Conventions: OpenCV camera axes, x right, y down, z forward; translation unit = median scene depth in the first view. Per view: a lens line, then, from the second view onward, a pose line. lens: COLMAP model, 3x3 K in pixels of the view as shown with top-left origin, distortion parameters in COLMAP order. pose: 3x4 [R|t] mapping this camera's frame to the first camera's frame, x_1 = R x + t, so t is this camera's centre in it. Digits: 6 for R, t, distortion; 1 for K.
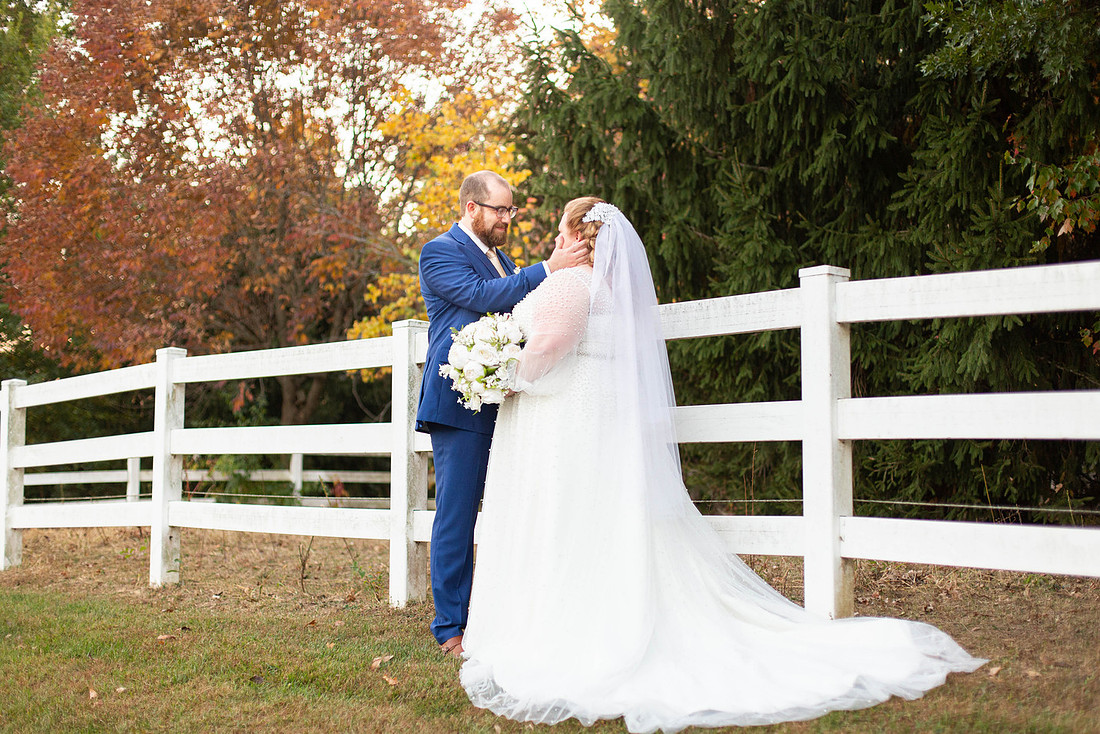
lens RADIAL K [[1649.7, 0, 558.7], [0, 1649.7, 373.8], [0, 0, 1]] dist [0.003298, 0.000000]
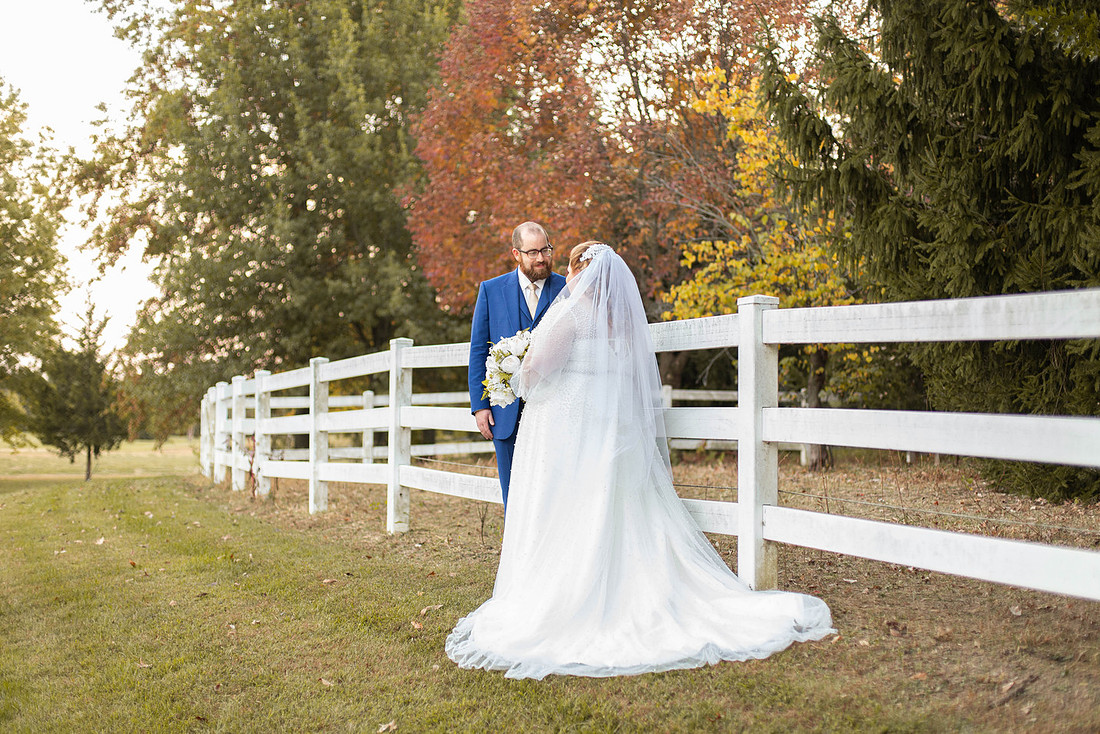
lens RADIAL K [[1649.7, 0, 554.6], [0, 1649.7, 372.9], [0, 0, 1]] dist [0.003298, 0.000000]
pose [[0.949775, -0.006558, -0.312865, 0.255005], [0.021527, 0.998781, 0.044414, -0.042349], [0.312192, -0.048919, 0.948759, -0.120993]]
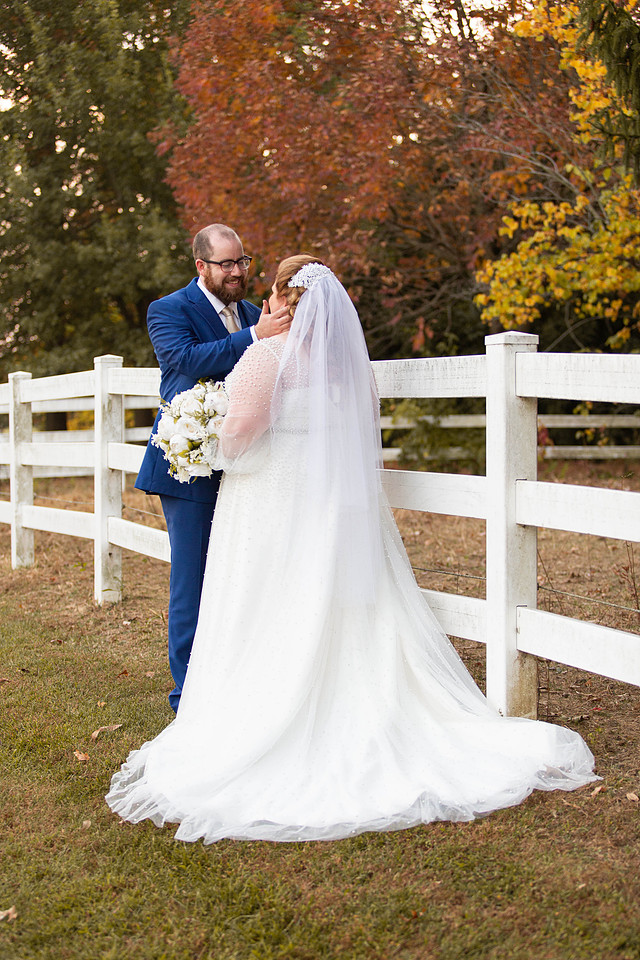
lens RADIAL K [[2044.8, 0, 327.7], [0, 2044.8, 482.5], [0, 0, 1]] dist [-0.013525, 0.000000]
pose [[0.938050, 0.008381, -0.346397, 0.296313], [0.033949, 0.992674, 0.115954, -0.076196], [0.344832, -0.120530, 0.930894, -0.065748]]
